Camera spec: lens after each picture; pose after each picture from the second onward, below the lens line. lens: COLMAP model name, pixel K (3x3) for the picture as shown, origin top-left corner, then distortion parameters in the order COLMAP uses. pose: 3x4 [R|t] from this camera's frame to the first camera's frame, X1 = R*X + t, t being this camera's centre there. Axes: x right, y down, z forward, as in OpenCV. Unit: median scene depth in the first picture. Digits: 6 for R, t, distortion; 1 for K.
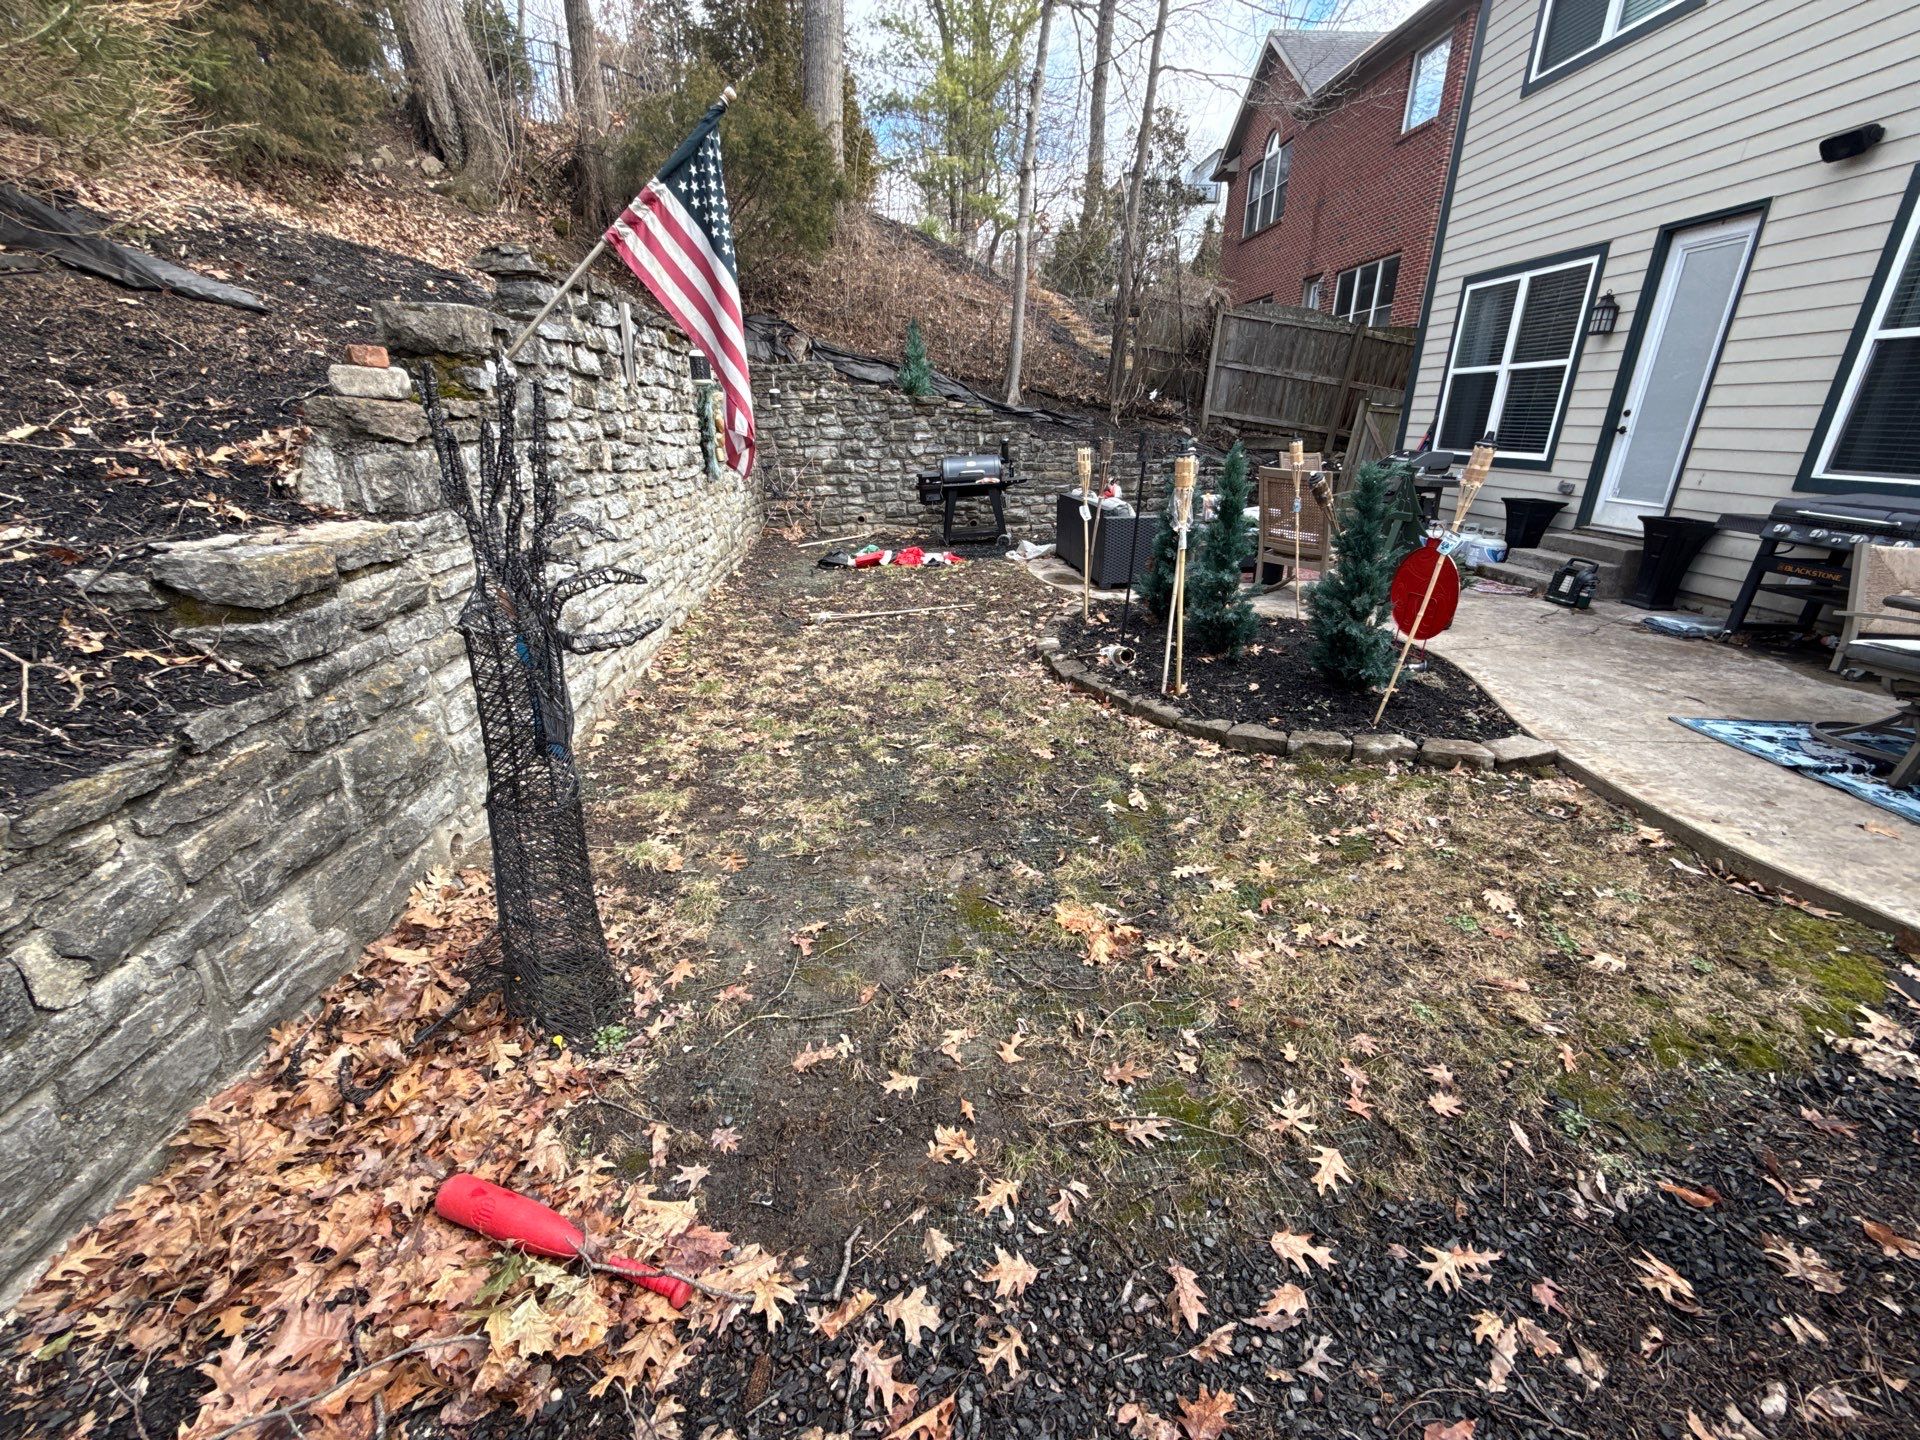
lens RADIAL K [[759.5, 0, 960.5], [0, 759.5, 727.5], [0, 0, 1]] dist [0.000590, -0.000089]
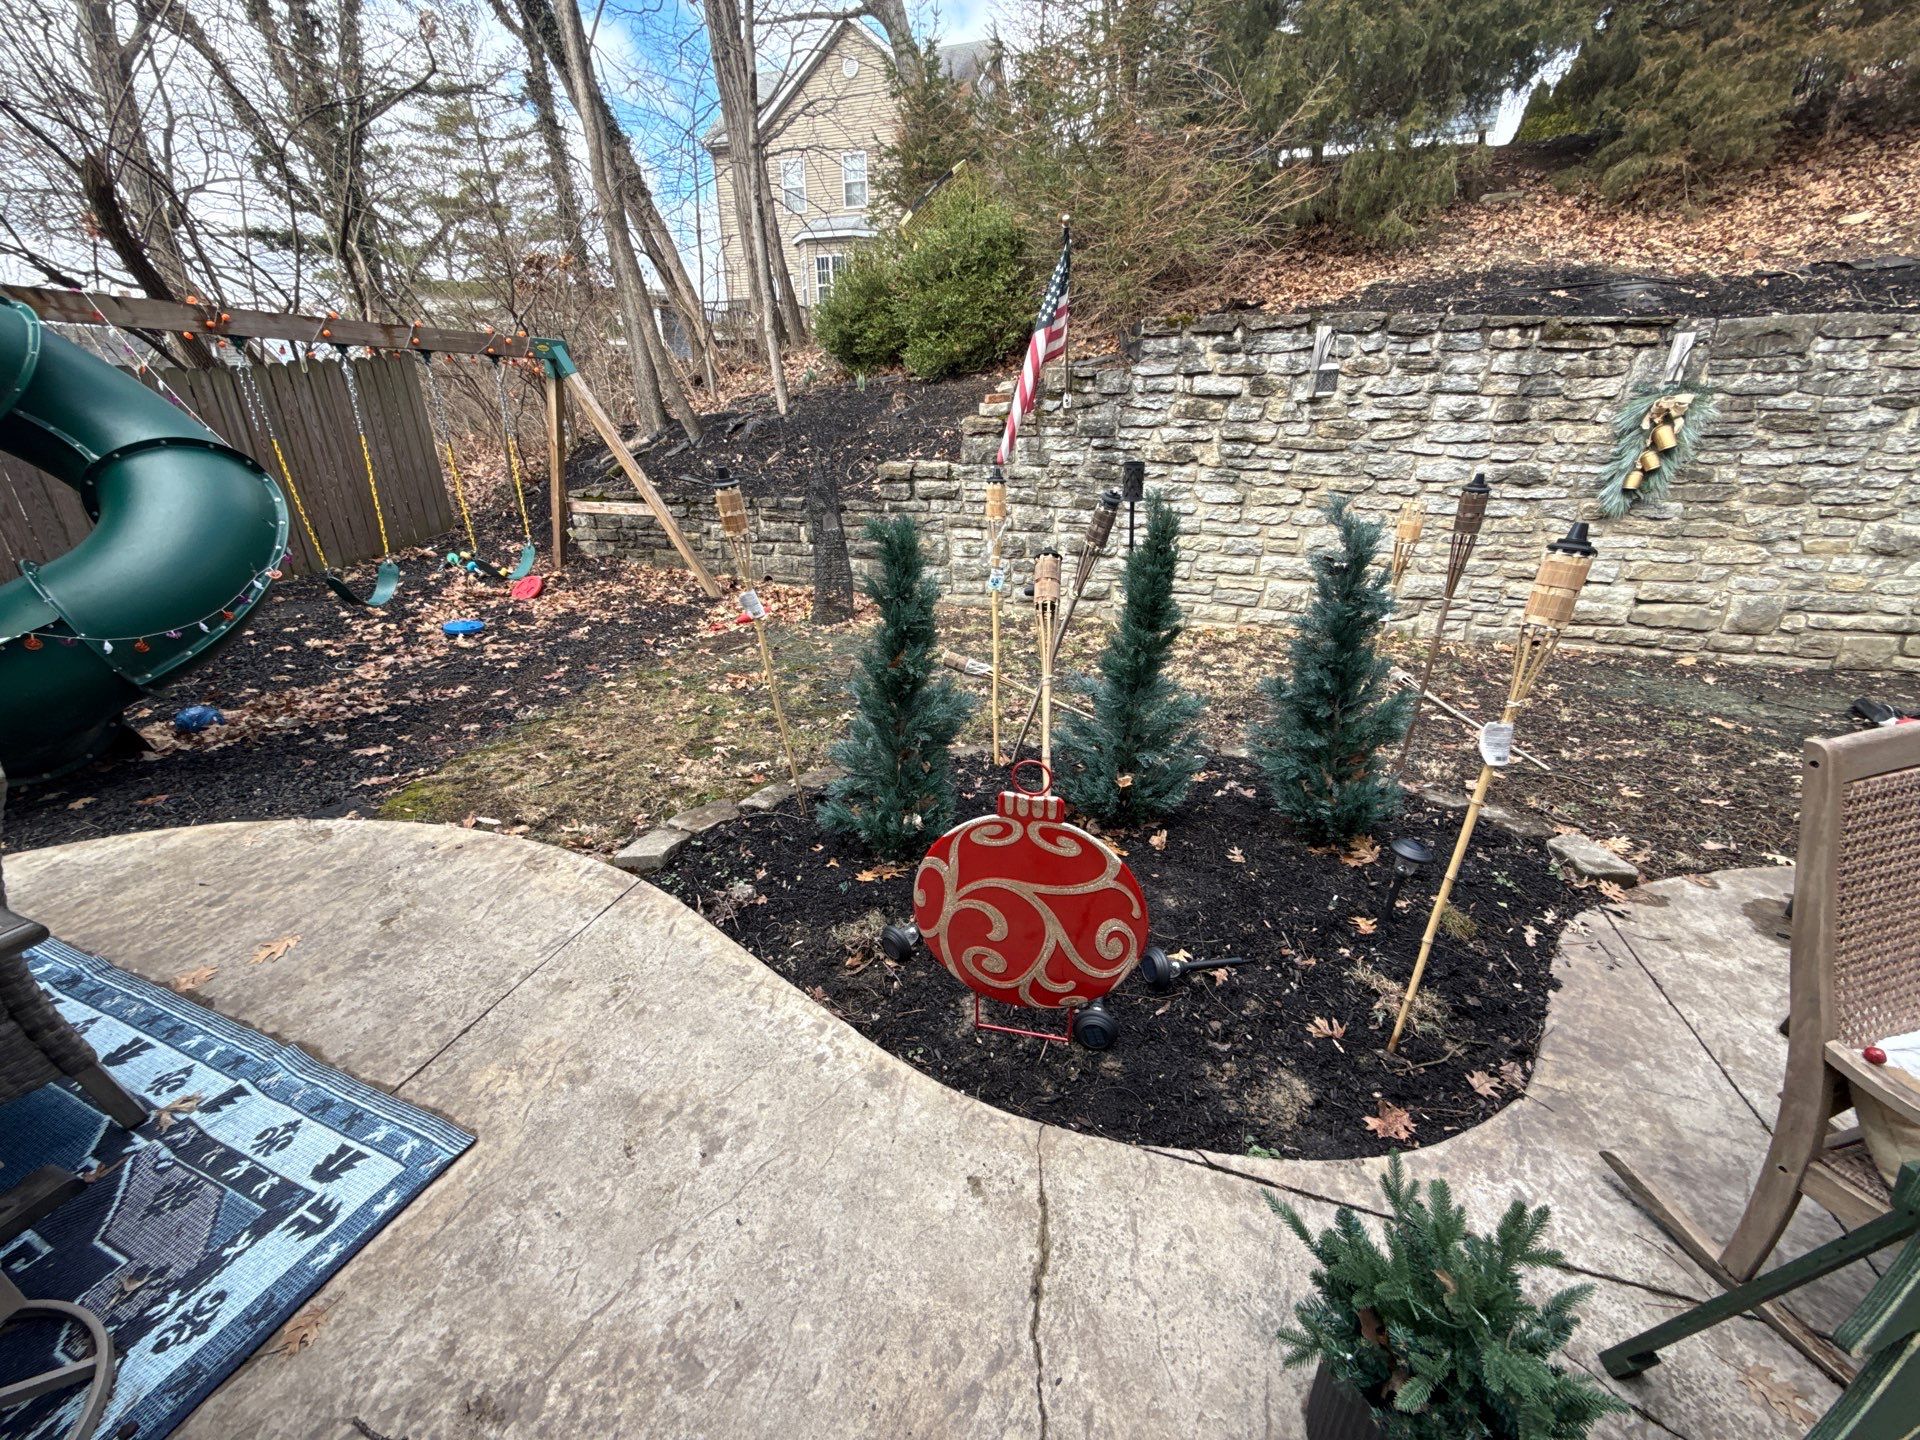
lens RADIAL K [[759.5, 0, 960.5], [0, 759.5, 727.5], [0, 0, 1]] dist [0.000590, -0.000089]
pose [[-0.368364, 0.353185, -0.859982, 0.423207], [-0.354462, 0.801798, 0.481120, -0.192130], [0.859456, 0.482058, -0.170163, 0.451462]]
